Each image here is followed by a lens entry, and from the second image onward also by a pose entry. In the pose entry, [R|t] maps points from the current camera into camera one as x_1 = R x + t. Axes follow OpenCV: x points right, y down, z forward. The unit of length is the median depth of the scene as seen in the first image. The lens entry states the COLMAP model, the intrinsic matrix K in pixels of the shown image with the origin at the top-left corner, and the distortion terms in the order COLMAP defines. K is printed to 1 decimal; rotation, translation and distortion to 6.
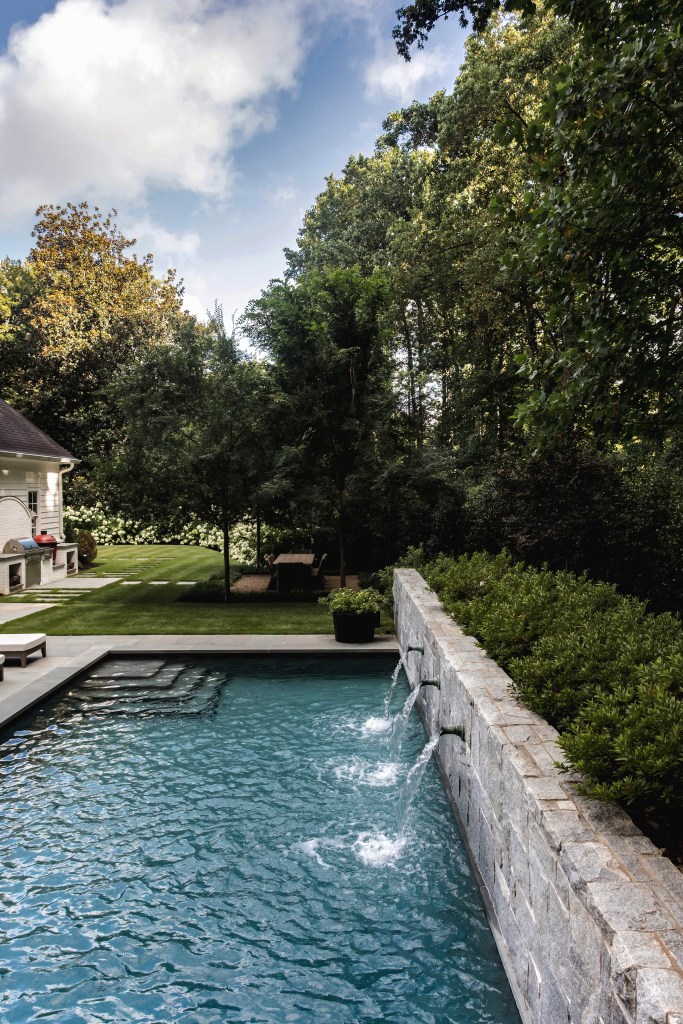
lens RADIAL K [[828.9, 0, 338.2], [0, 828.9, 511.9], [0, 0, 1]] dist [0.014657, -0.013043]
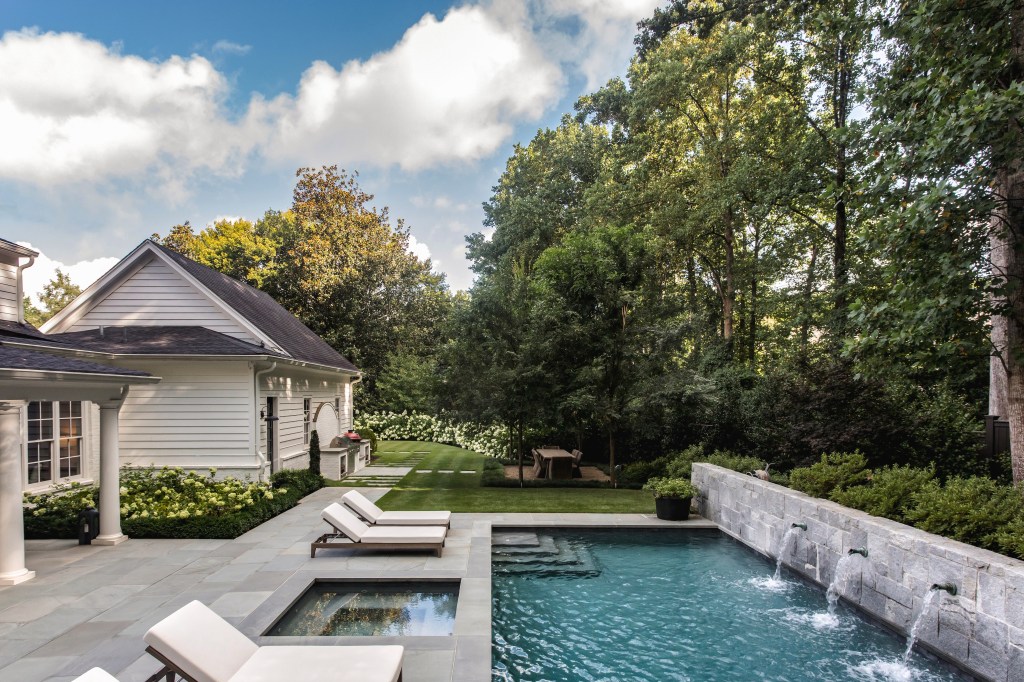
lens RADIAL K [[683.2, 0, 452.2], [0, 683.2, 411.6], [0, 0, 1]] dist [-0.004748, 0.014076]
pose [[0.999948, 0.008351, 0.005800, -0.137609], [-0.008341, 0.999964, -0.001709, -0.002902], [-0.005814, 0.001660, 0.999982, -0.026354]]
